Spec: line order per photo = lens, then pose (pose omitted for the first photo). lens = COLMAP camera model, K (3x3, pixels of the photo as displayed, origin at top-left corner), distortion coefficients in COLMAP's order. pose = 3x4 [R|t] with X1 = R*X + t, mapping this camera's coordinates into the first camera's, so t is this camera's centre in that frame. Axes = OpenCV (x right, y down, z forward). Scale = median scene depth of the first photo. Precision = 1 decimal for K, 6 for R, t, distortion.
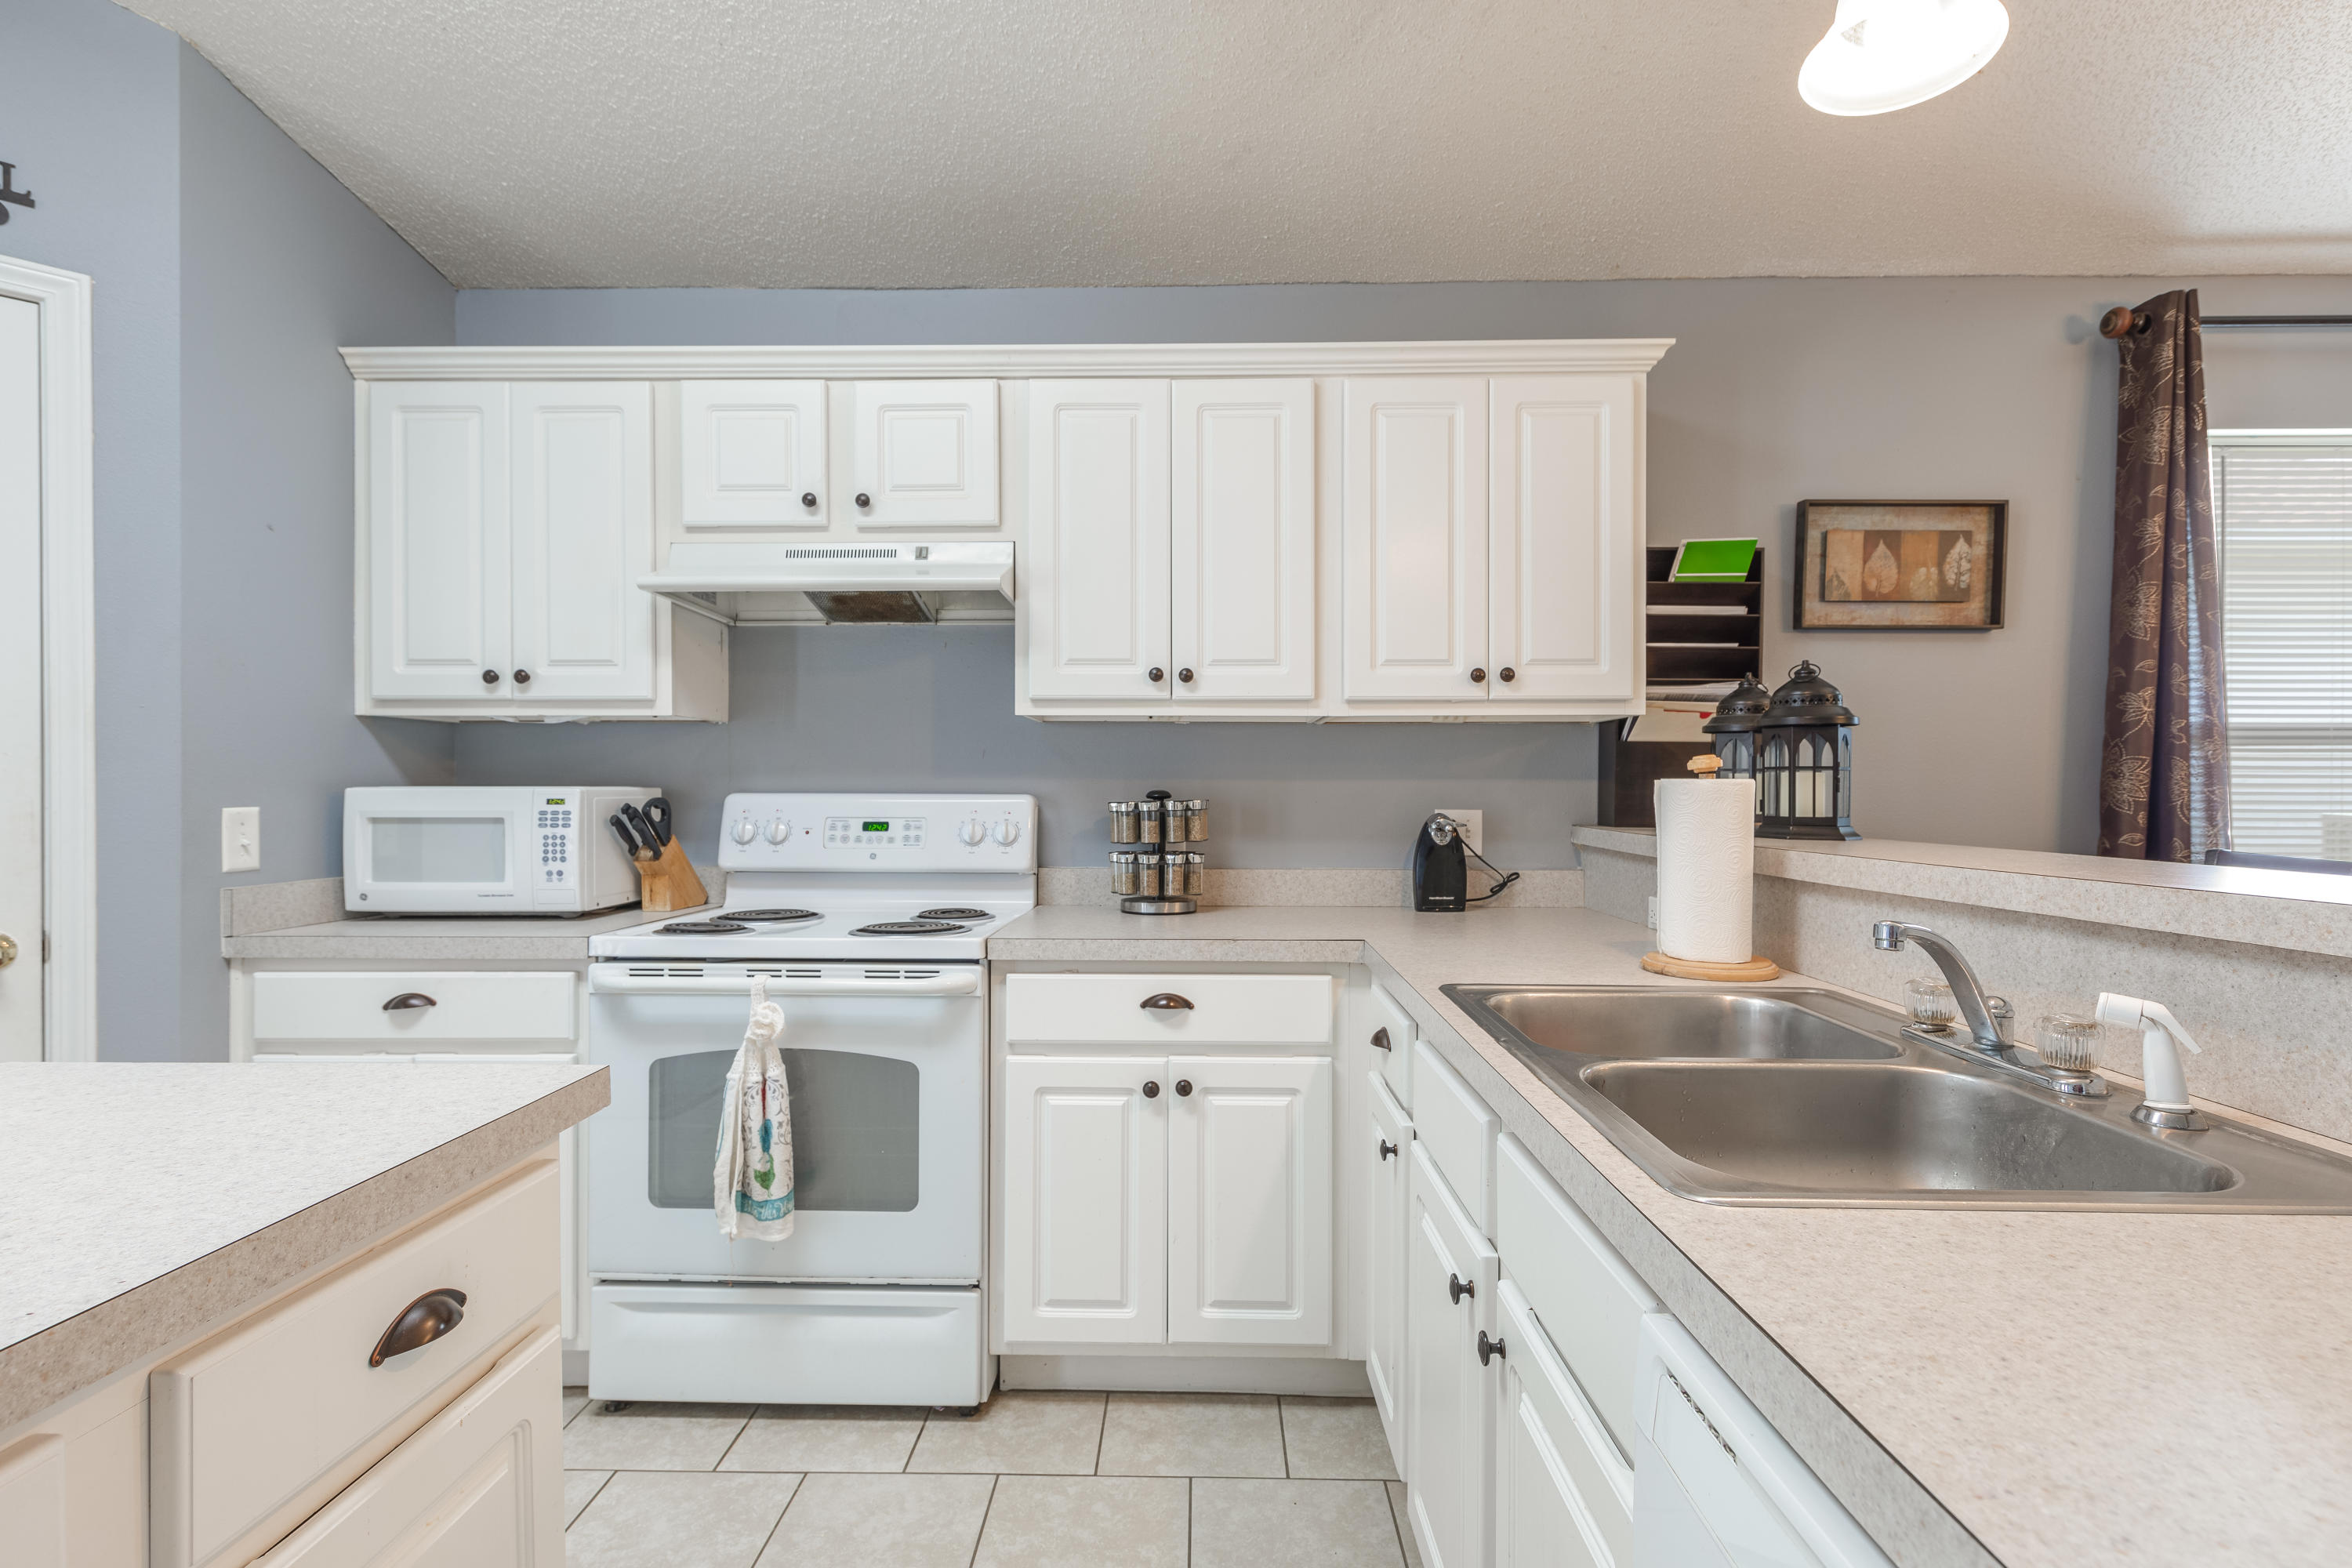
lens RADIAL K [[1099.6, 0, 1184.8], [0, 1099.6, 786.5], [0, 0, 1]] dist [0.001564, 0.000132]
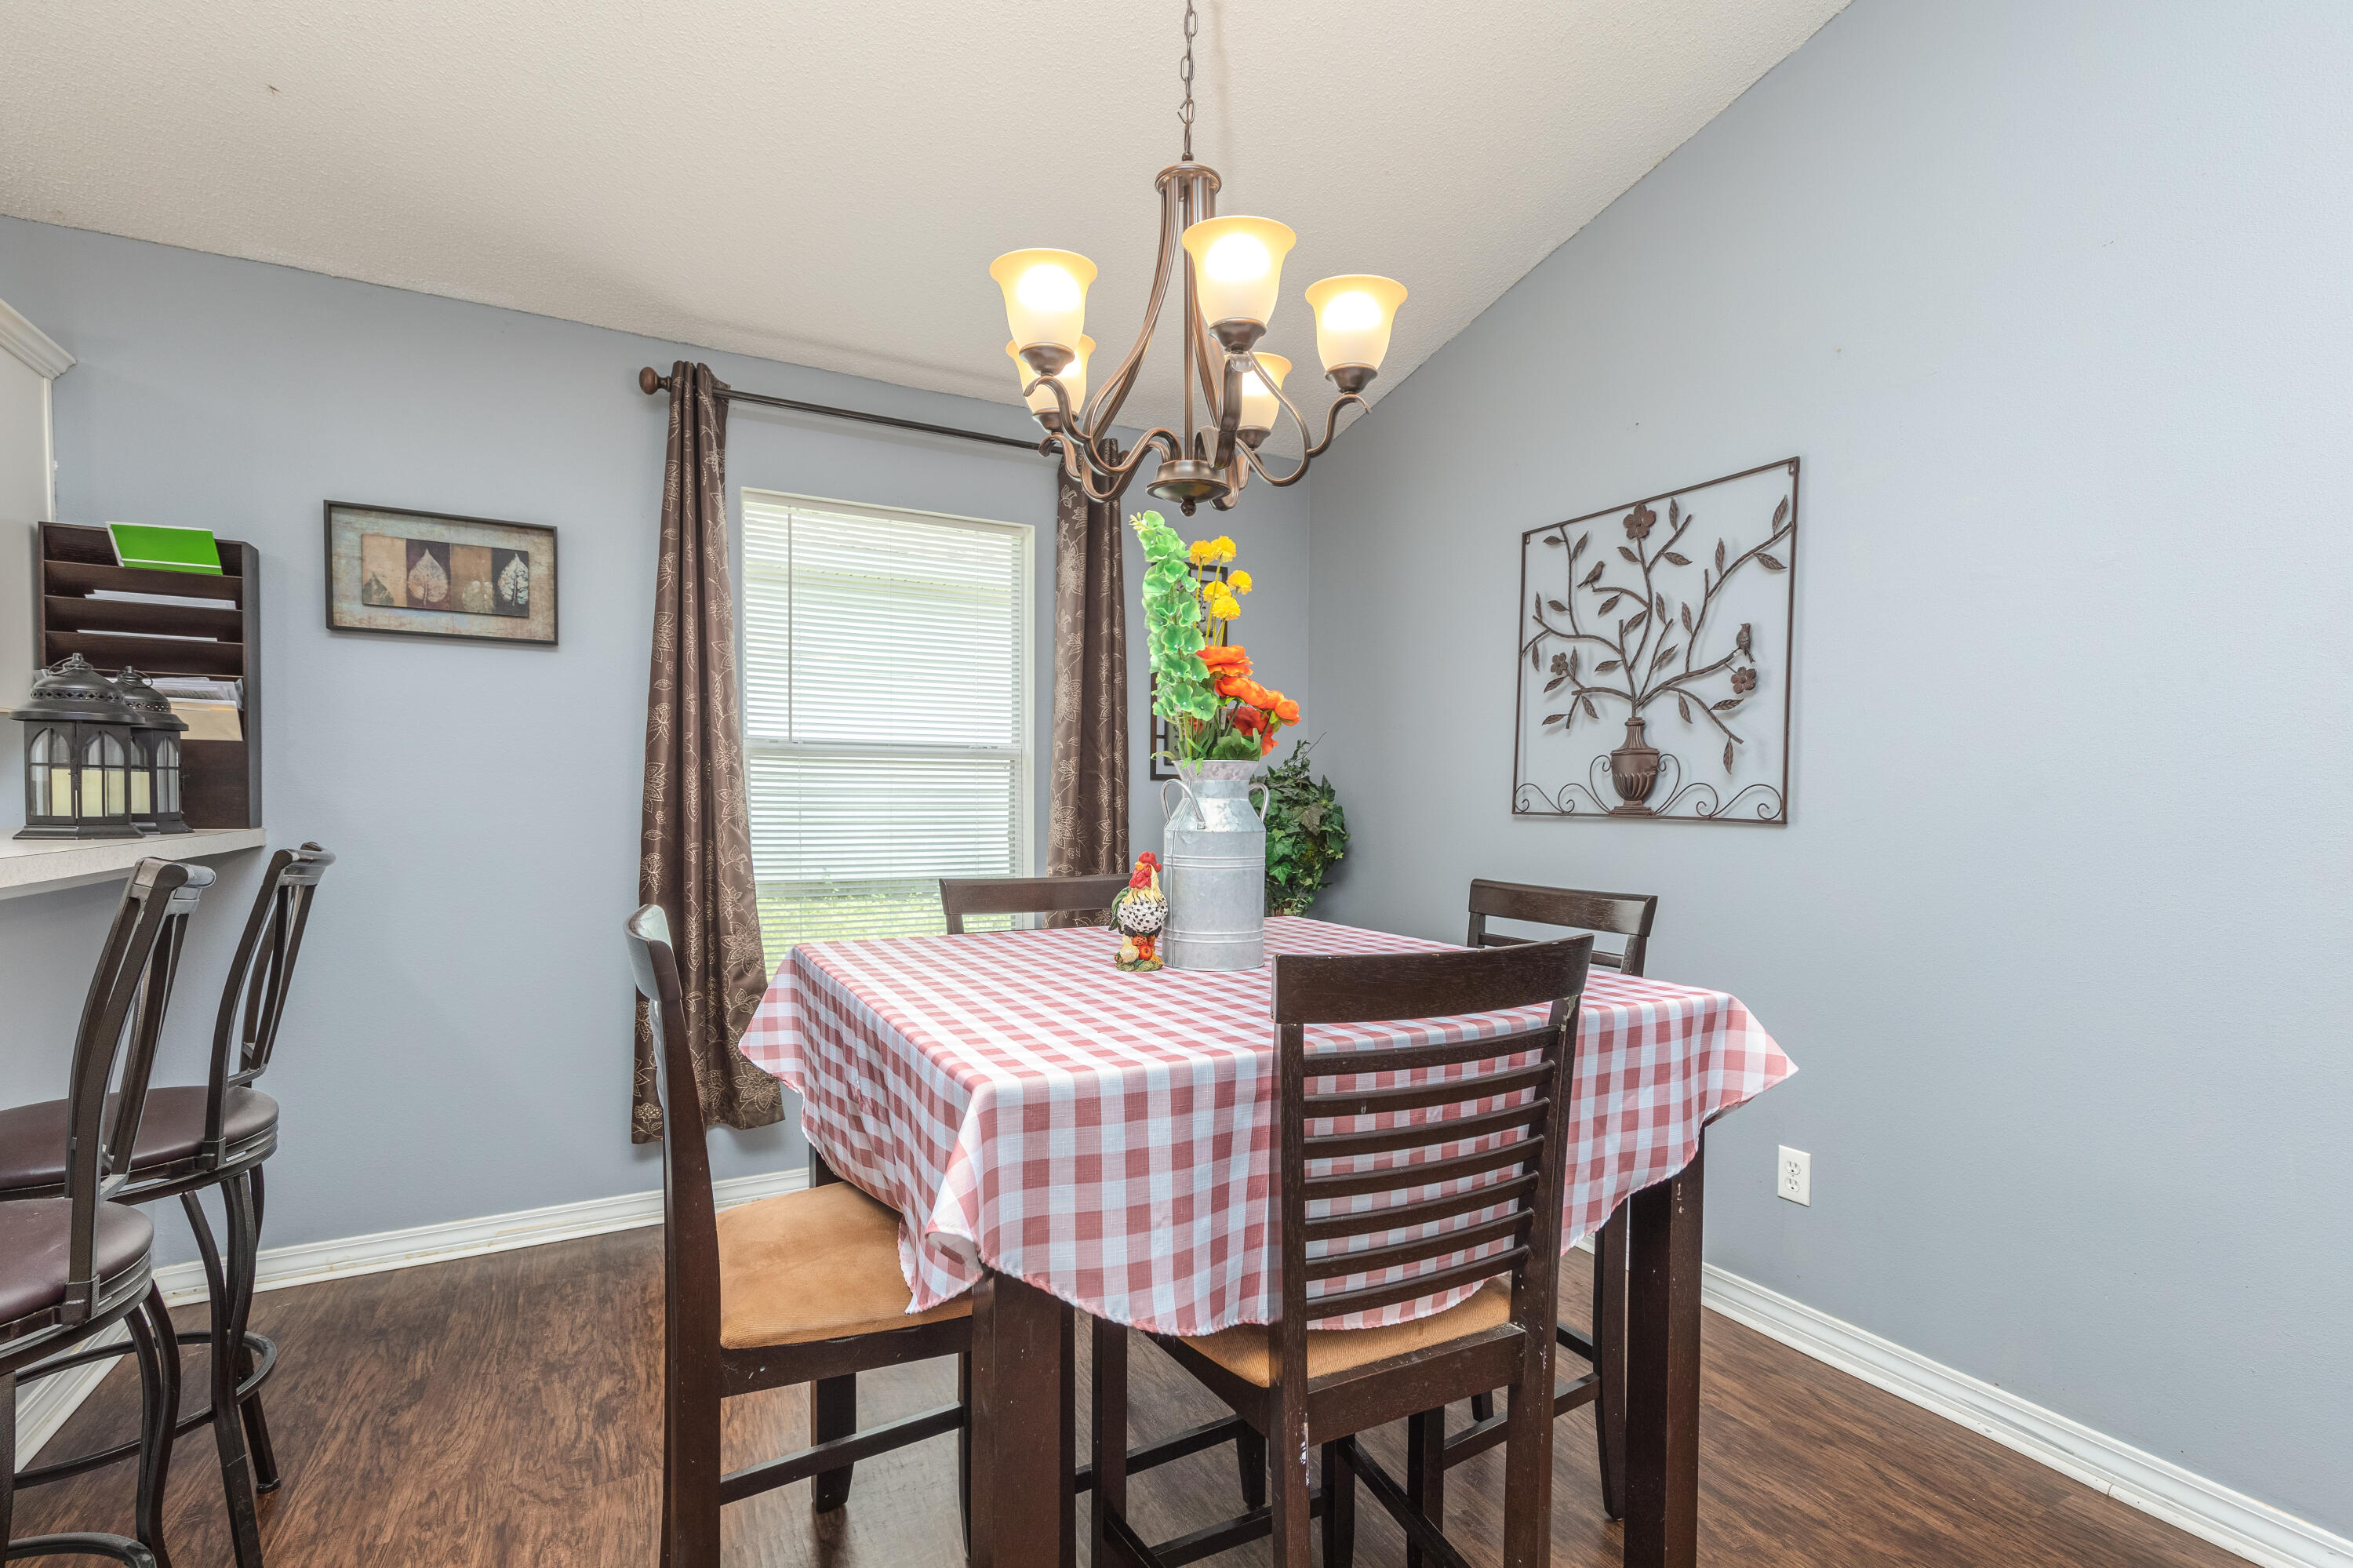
lens RADIAL K [[1085.0, 0, 1200.8], [0, 1085.0, 828.7], [0, 0, 1]] dist [0.001660, -0.000011]
pose [[0.870995, -0.008723, 0.491214, 0.840708], [-0.006142, 0.999571, 0.028643, 0.004884], [-0.491253, -0.027965, 0.870568, -0.280101]]
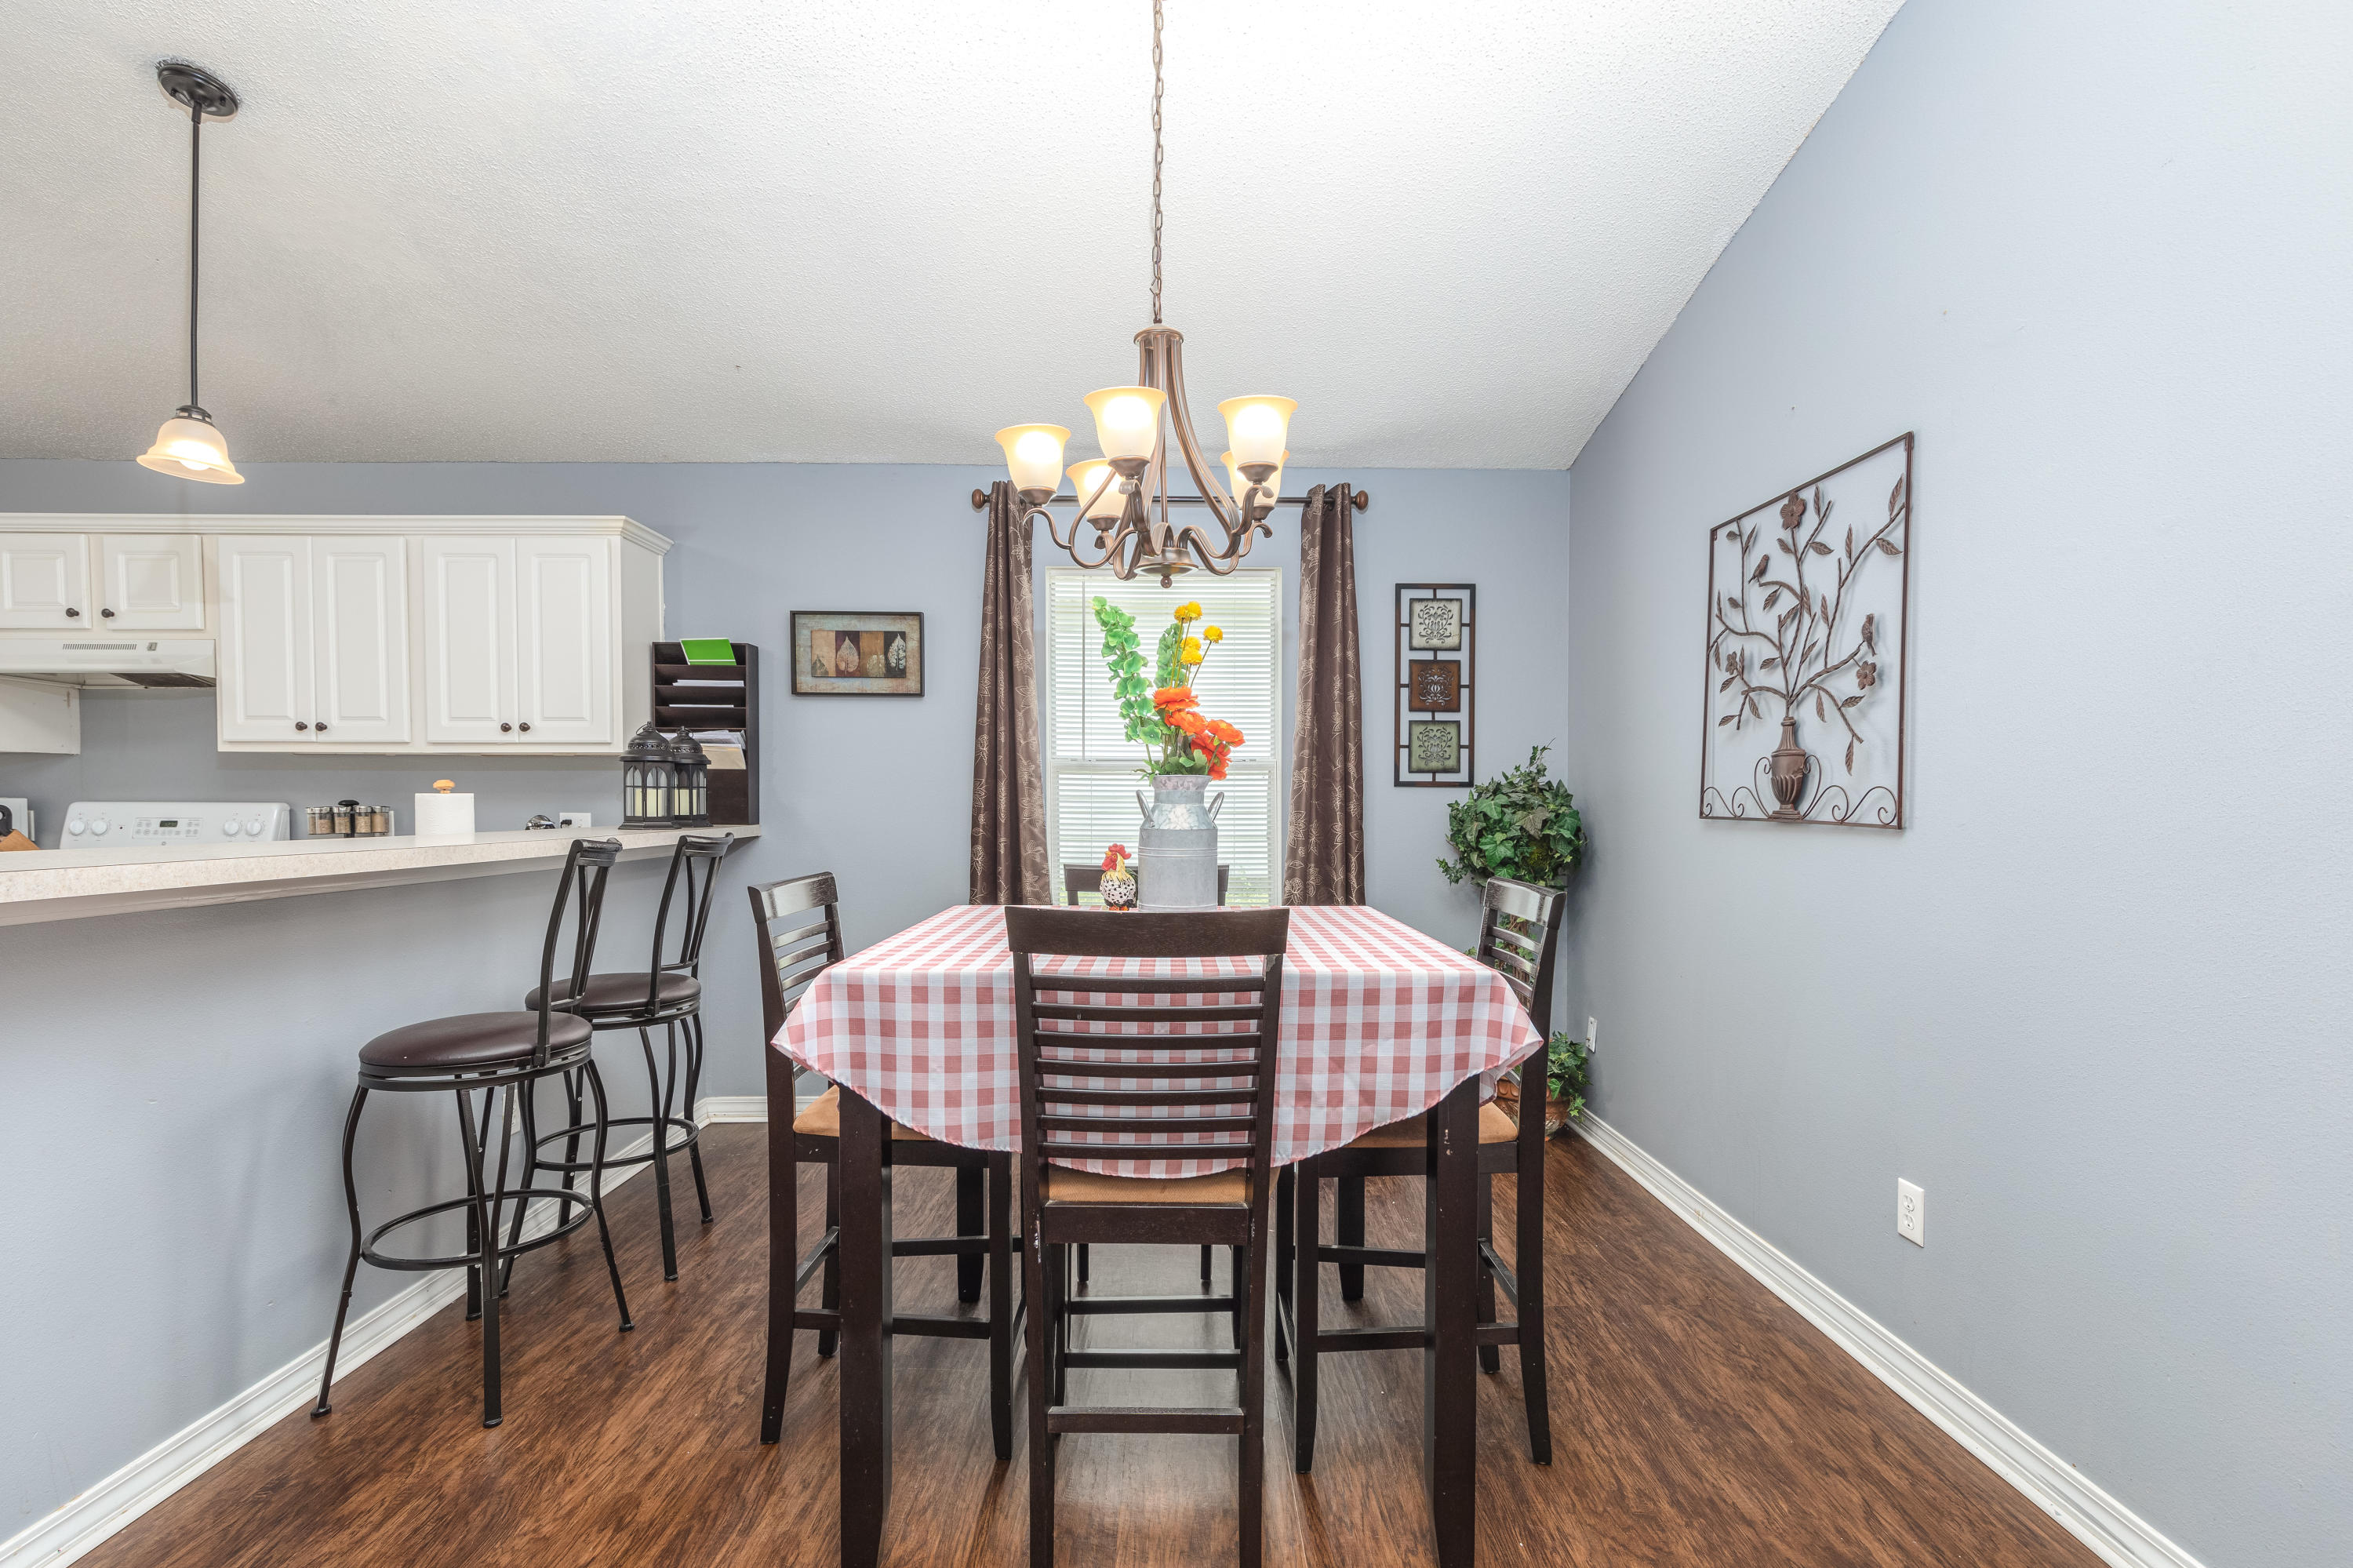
lens RADIAL K [[1093.3, 0, 1189.2], [0, 1093.3, 831.1], [0, 0, 1]] dist [0.002427, 0.000181]
pose [[0.999557, 0.000573, 0.029771, 1.170911], [-0.001416, 0.999598, 0.028328, 0.001876], [-0.029743, -0.028357, 0.999155, -0.592126]]
